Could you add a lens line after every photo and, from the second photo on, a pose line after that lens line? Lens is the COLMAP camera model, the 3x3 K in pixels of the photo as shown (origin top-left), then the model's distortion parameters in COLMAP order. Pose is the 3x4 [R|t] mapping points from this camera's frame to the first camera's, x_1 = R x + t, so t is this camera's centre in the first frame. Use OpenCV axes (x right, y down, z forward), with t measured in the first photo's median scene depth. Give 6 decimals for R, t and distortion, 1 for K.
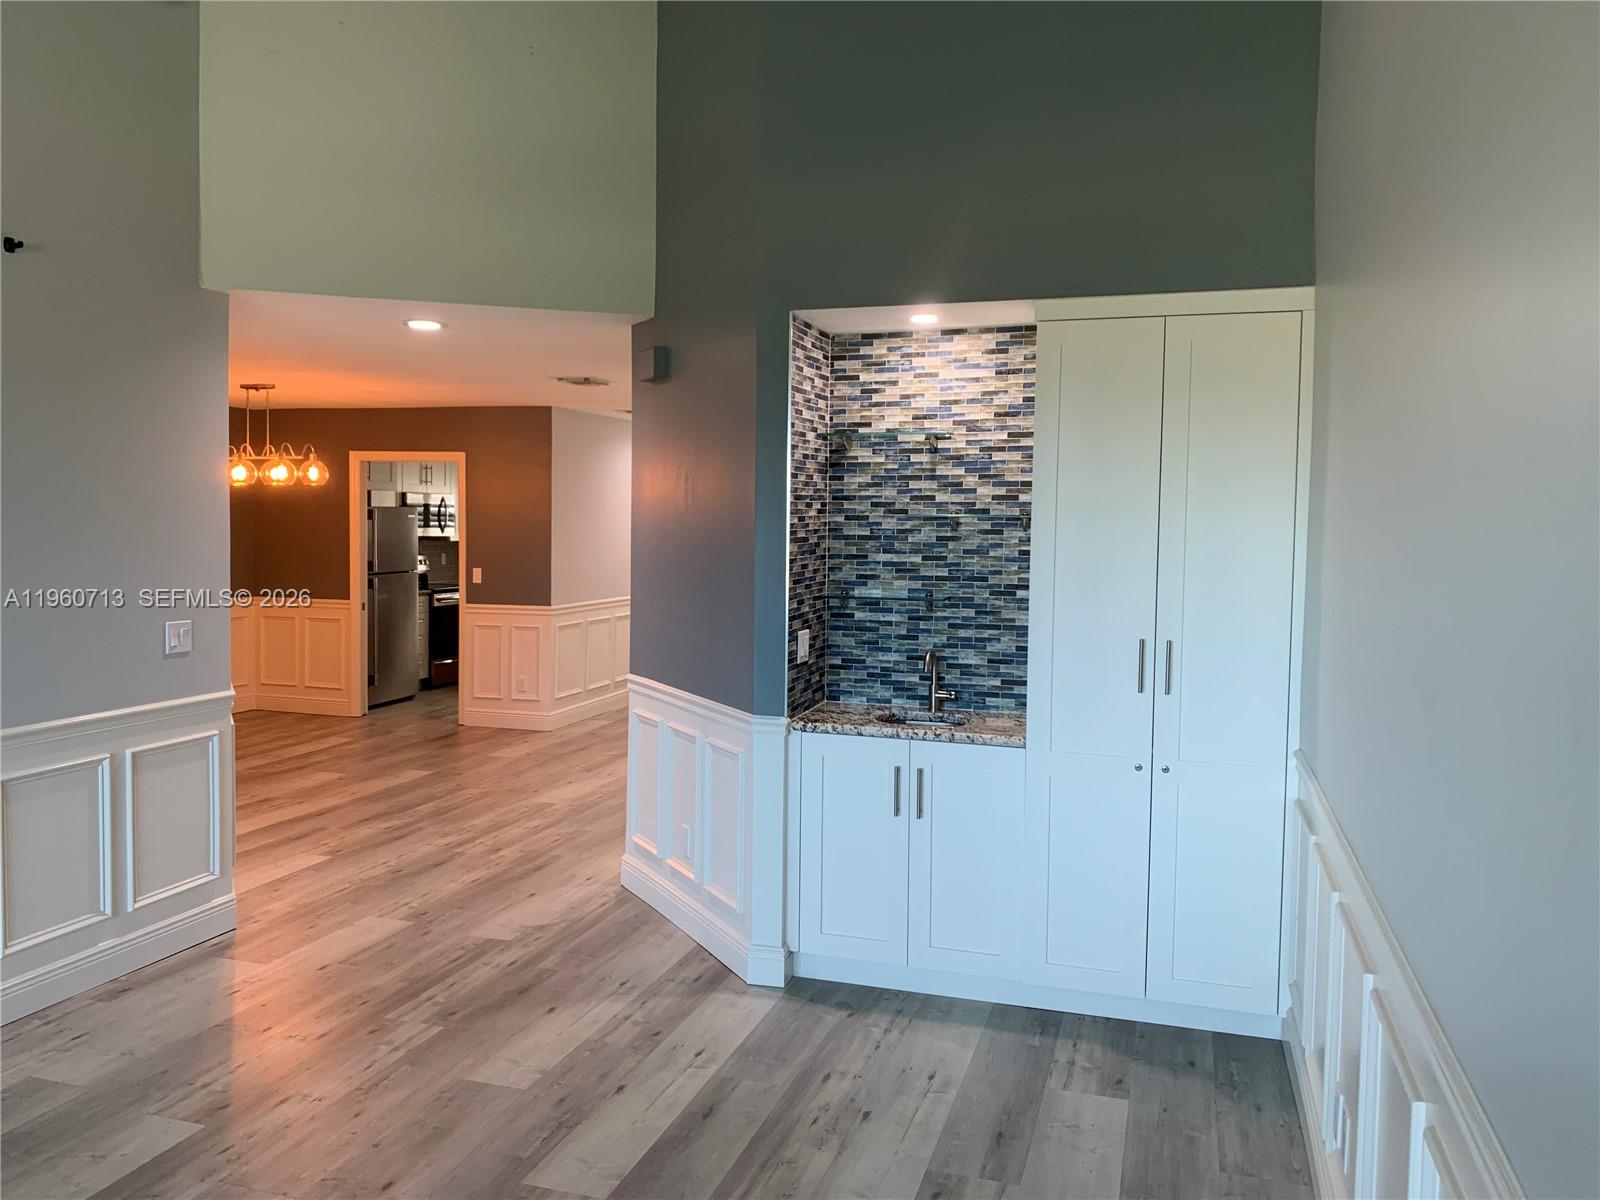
lens RADIAL K [[1231.2, 0, 773.8], [0, 1231.2, 600.2], [0, 0, 1]] dist [0.022479, -0.029691]
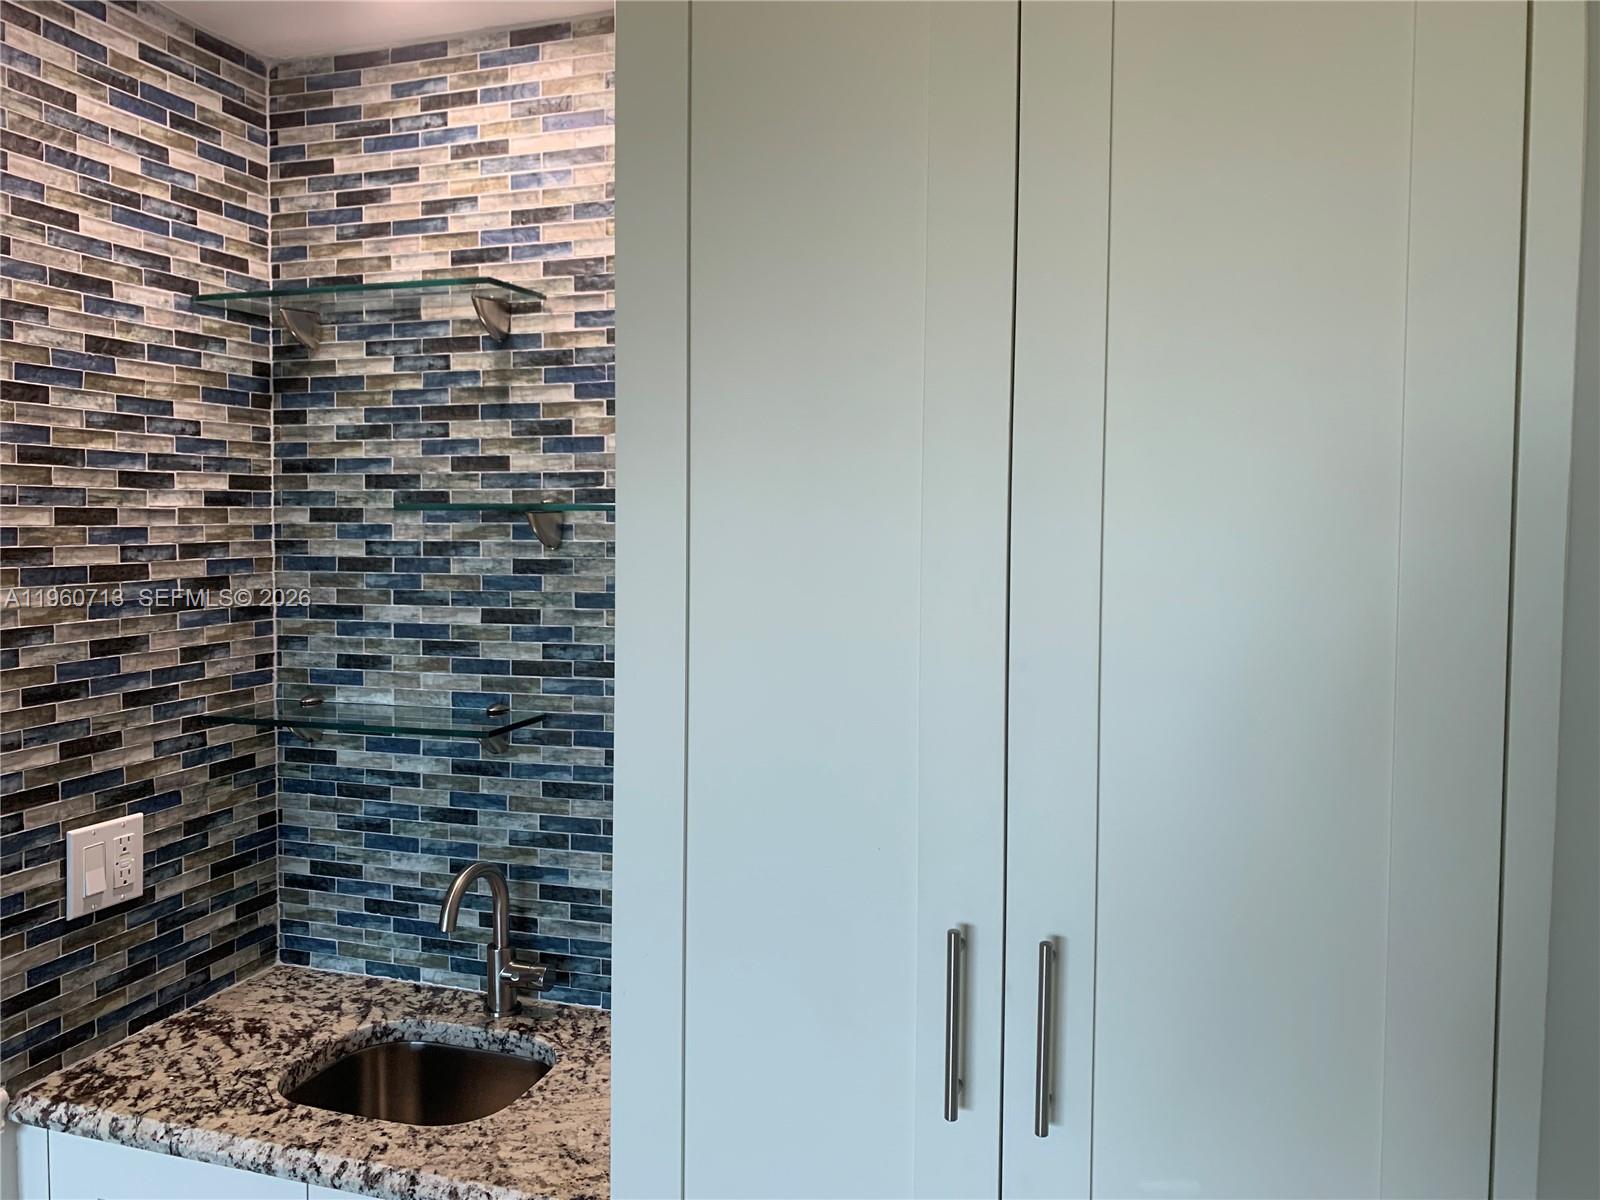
lens RADIAL K [[1231.2, 0, 821.5], [0, 1231.2, 579.7], [0, 0, 1]] dist [0.022479, -0.029691]
pose [[0.999817, -0.004164, 0.018668, 0.221278], [0.004734, 0.999521, -0.030593, -0.033028], [-0.018532, 0.030676, 0.999358, 0.602021]]
